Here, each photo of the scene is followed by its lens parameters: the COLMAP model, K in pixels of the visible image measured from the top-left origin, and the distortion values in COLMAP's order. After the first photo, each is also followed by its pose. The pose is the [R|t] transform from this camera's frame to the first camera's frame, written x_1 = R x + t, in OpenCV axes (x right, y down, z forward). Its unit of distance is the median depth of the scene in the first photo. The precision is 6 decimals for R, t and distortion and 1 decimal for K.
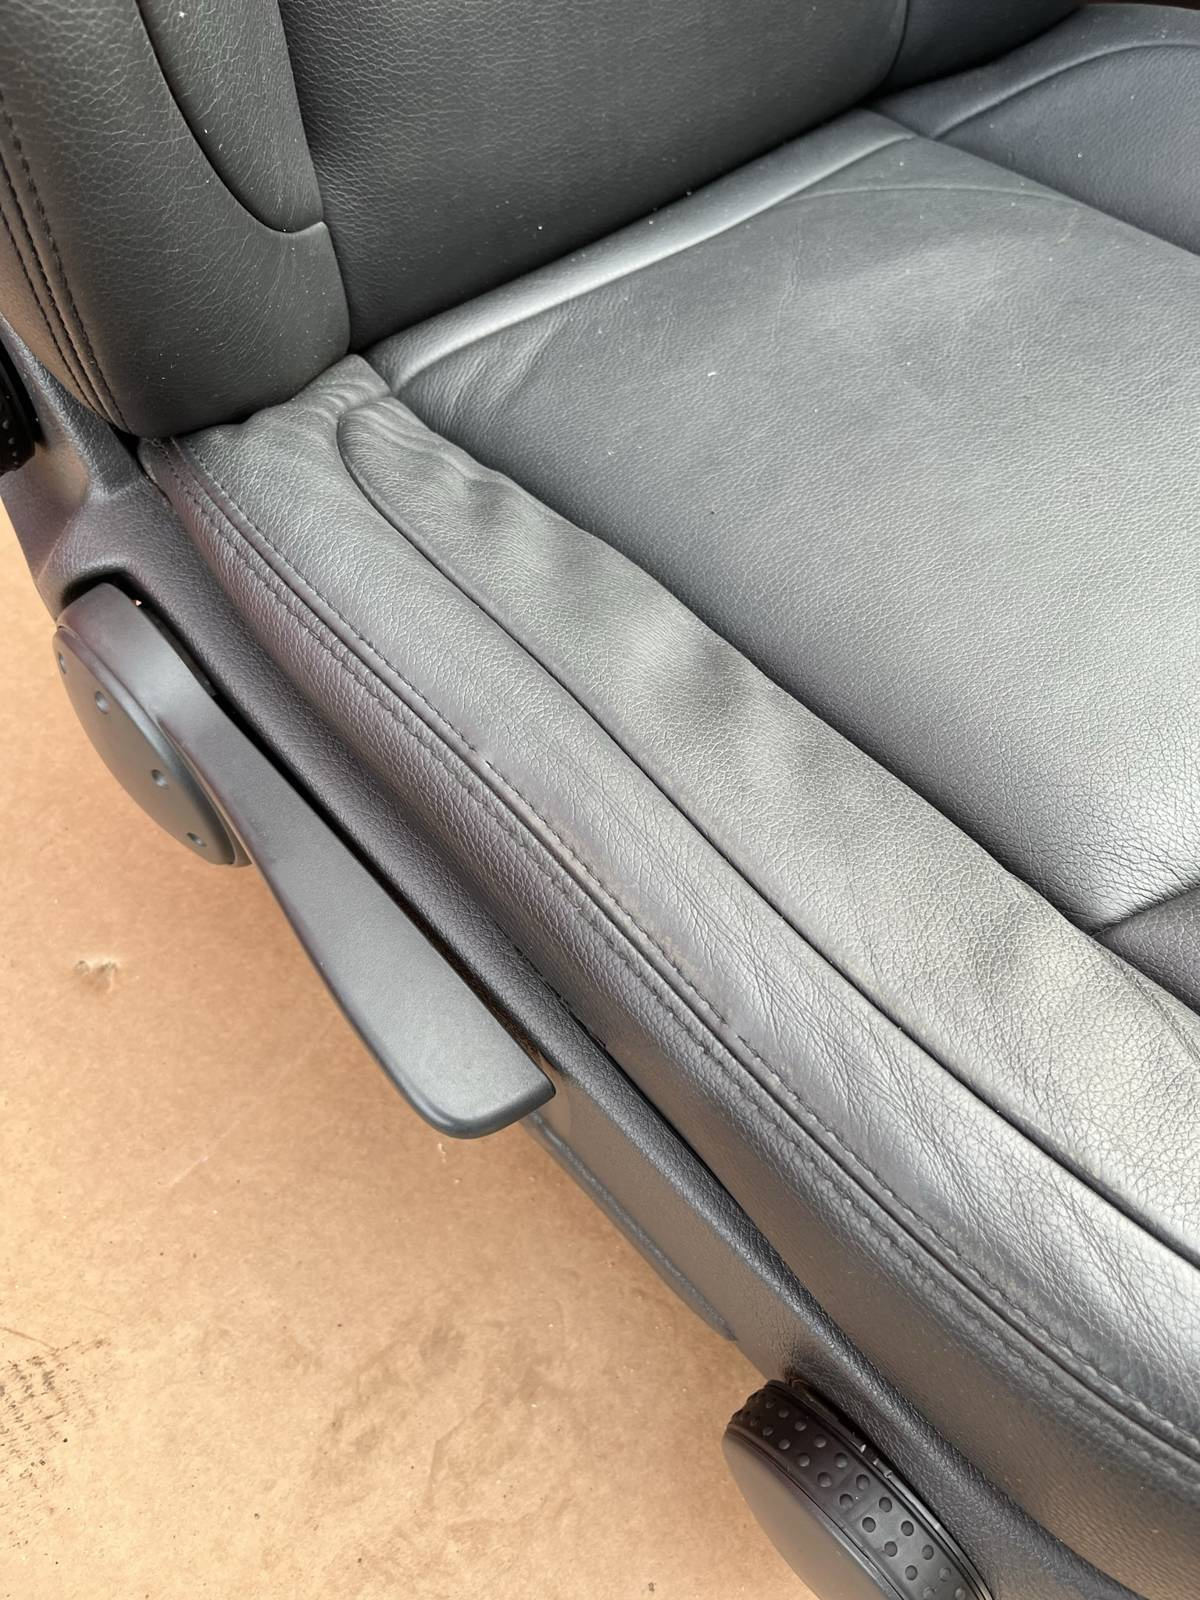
lens RADIAL K [[1214.5, 0, 607.7], [0, 1214.5, 777.9], [0, 0, 1]] dist [0.051228, -0.088965]
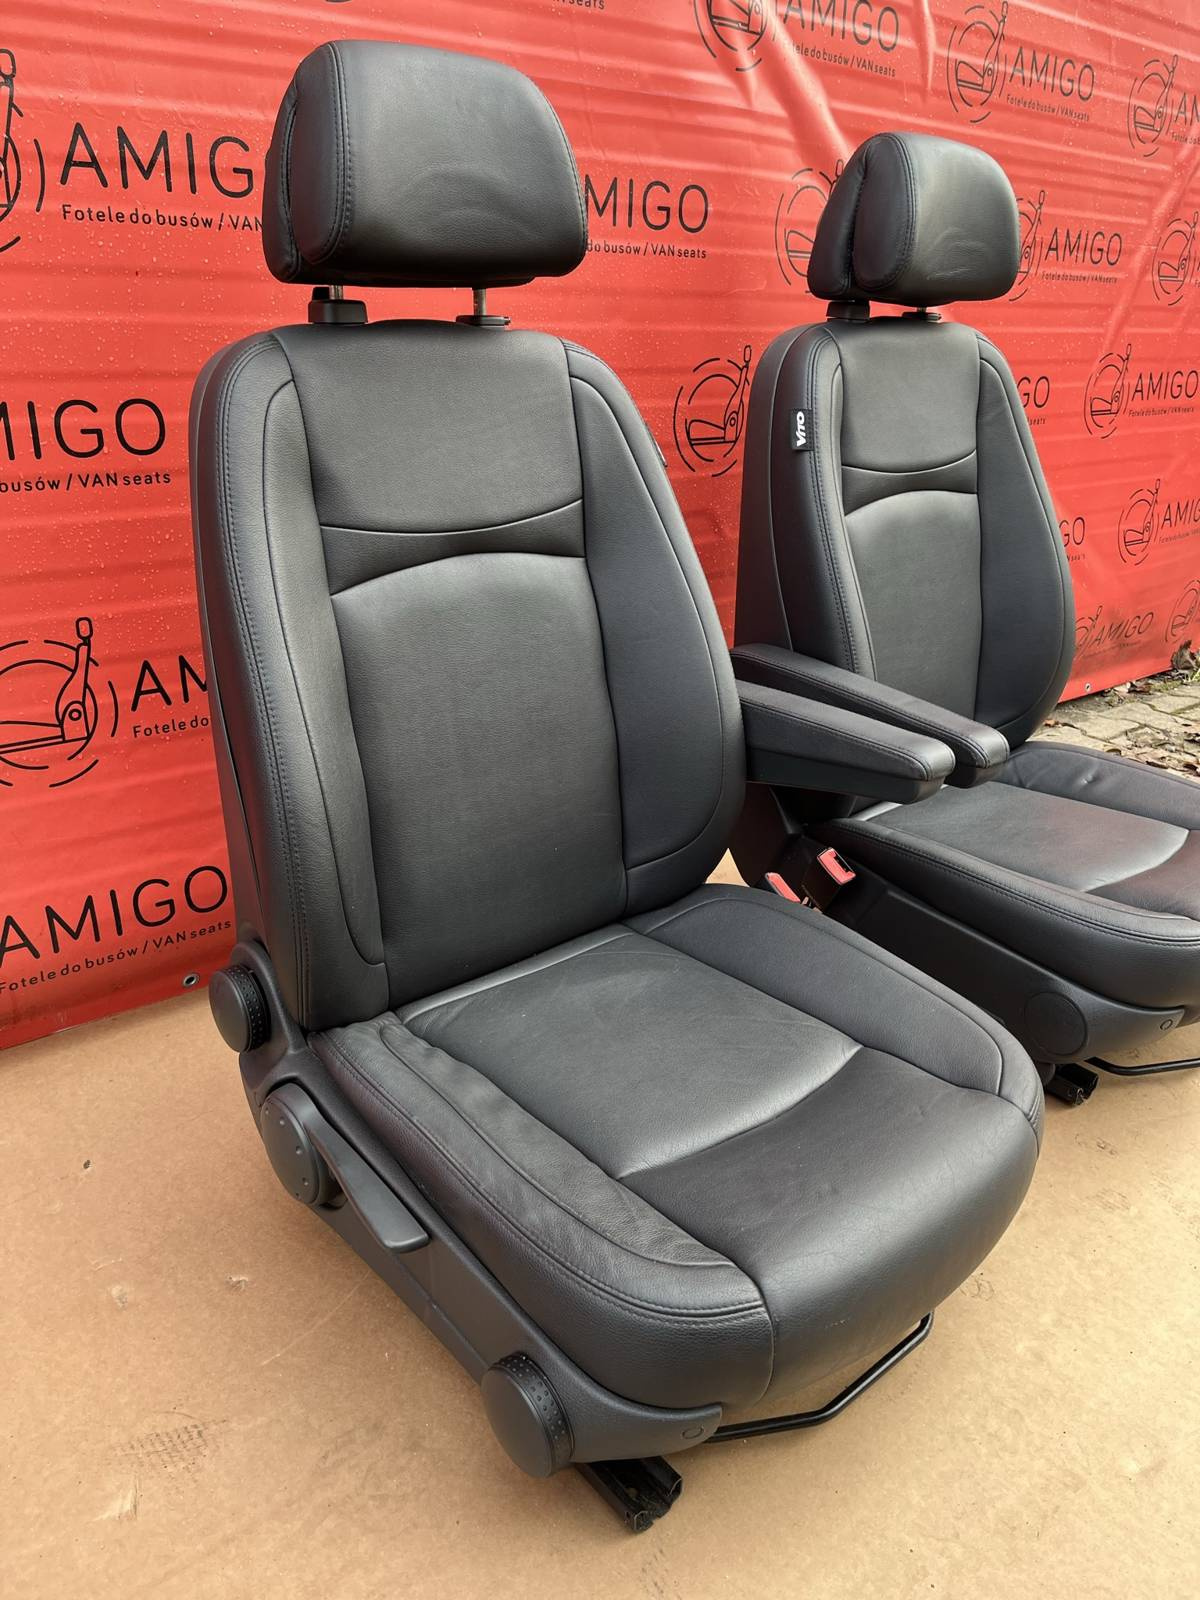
lens RADIAL K [[1214.5, 0, 607.7], [0, 1214.5, 777.9], [0, 0, 1]] dist [0.051228, -0.088965]
pose [[0.999672, -0.001344, -0.025571, 0.344522], [-0.013368, 0.824325, -0.565959, 0.752830], [0.021840, 0.566115, 0.824037, -1.495242]]
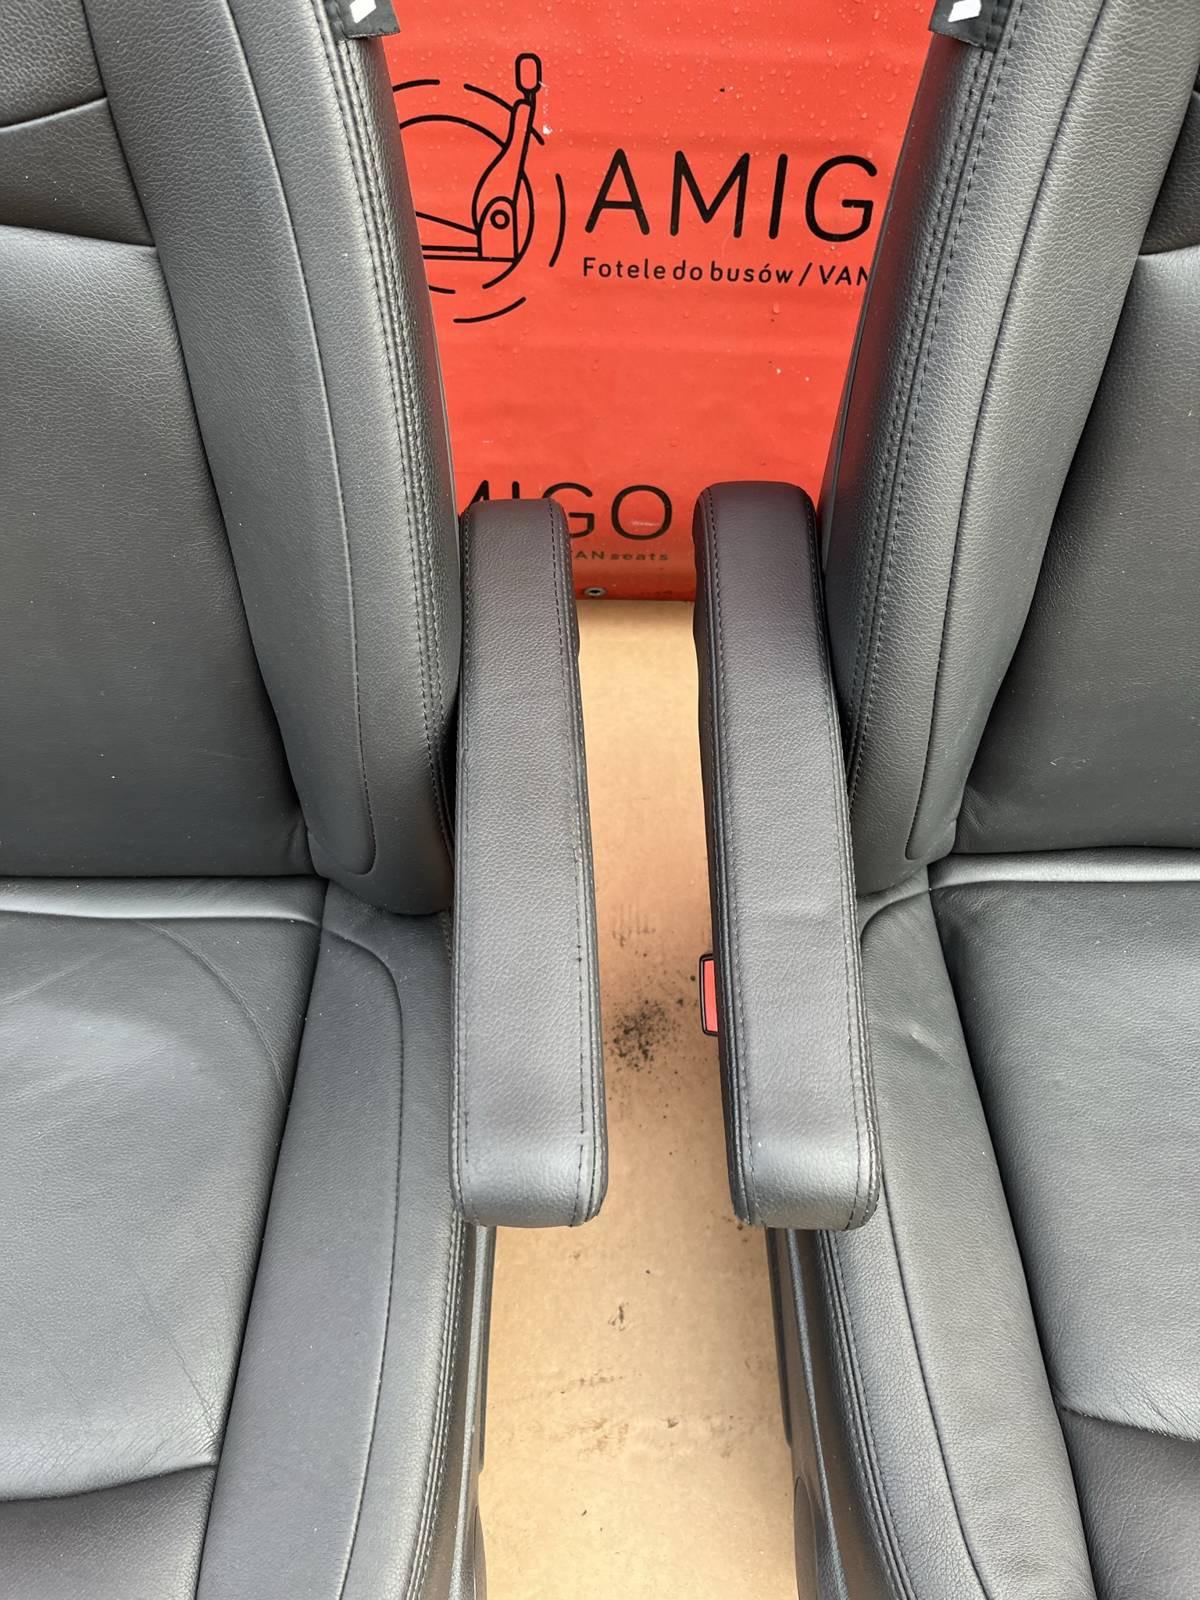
lens RADIAL K [[1229.1, 0, 600.0], [0, 1229.1, 800.0], [0, 0, 1]] dist [0.052845, -0.081392]
pose [[0.726916, 0.549310, -0.412130, 1.333505], [-0.548501, 0.825527, 0.132860, -1.356187], [0.413206, 0.129475, 0.901386, -0.171718]]
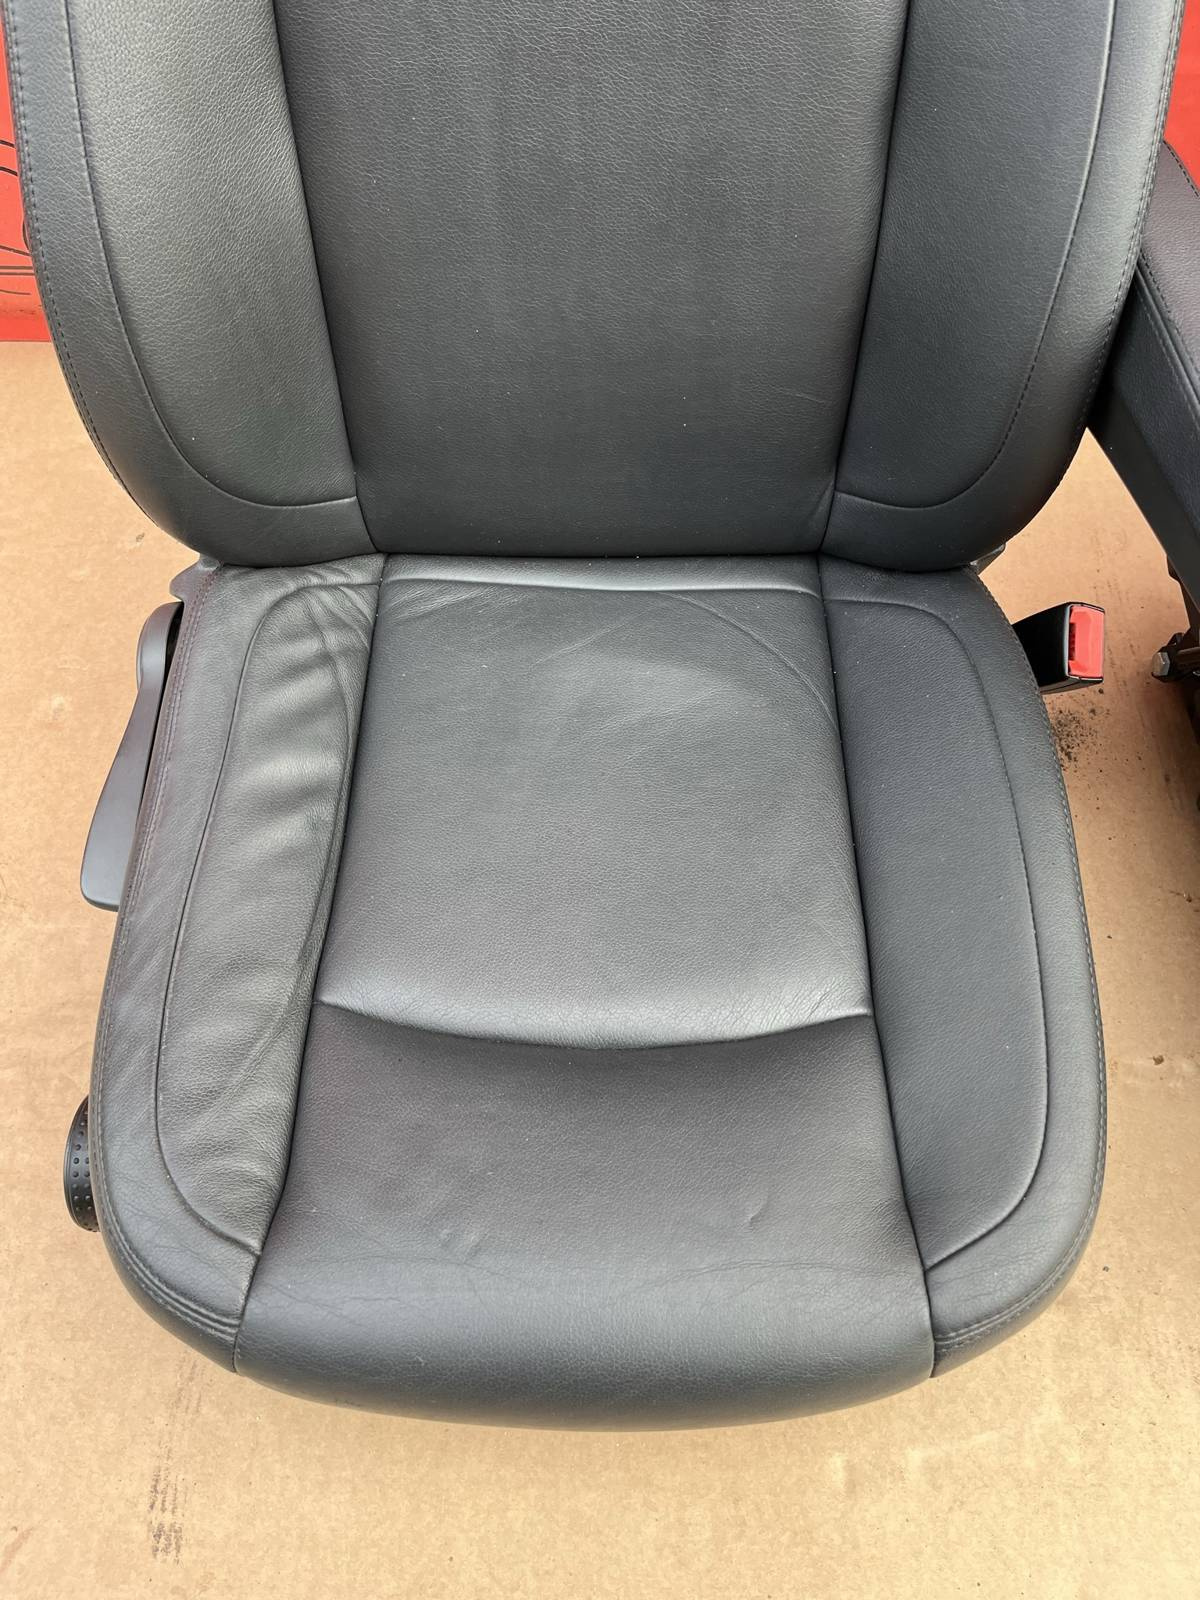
lens RADIAL K [[1229.1, 0, 600.0], [0, 1229.1, 800.0], [0, 0, 1]] dist [0.052845, -0.081392]
pose [[0.734411, 0.556083, -0.389117, 1.038948], [-0.542484, 0.825488, 0.155823, -0.556135], [0.407862, 0.096651, 0.907914, -0.540591]]
